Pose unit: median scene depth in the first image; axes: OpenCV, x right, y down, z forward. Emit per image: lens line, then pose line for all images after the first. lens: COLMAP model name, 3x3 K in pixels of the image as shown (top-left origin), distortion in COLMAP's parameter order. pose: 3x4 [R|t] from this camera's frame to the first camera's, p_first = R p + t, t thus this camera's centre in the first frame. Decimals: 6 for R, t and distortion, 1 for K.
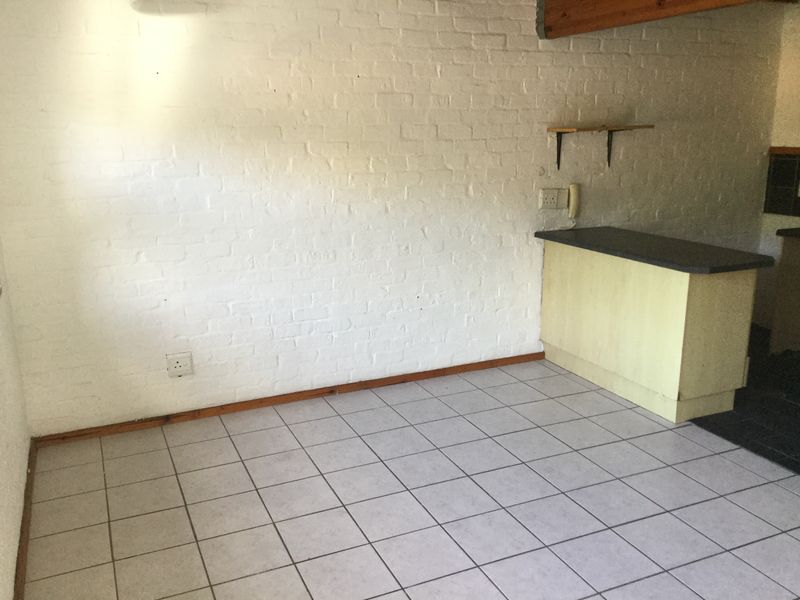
lens RADIAL K [[709.6, 0, 400.9], [0, 709.6, 296.0], [0, 0, 1]] dist [0.103886, -0.177374]
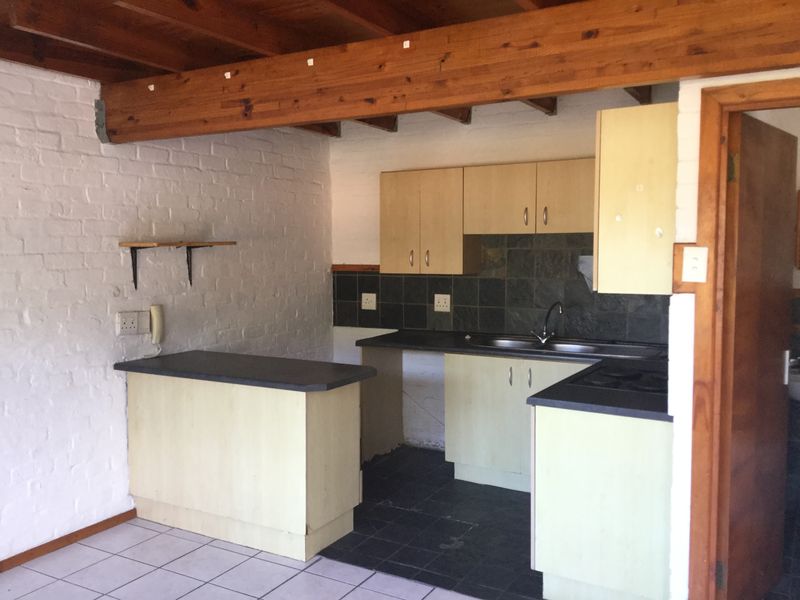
lens RADIAL K [[709.6, 0, 400.9], [0, 709.6, 296.0], [0, 0, 1]] dist [0.103886, -0.177374]
pose [[0.809194, -0.035621, 0.586461, -0.029785], [0.135999, 0.982408, -0.127981, -0.014834], [-0.571585, 0.183320, 0.799802, 0.127285]]
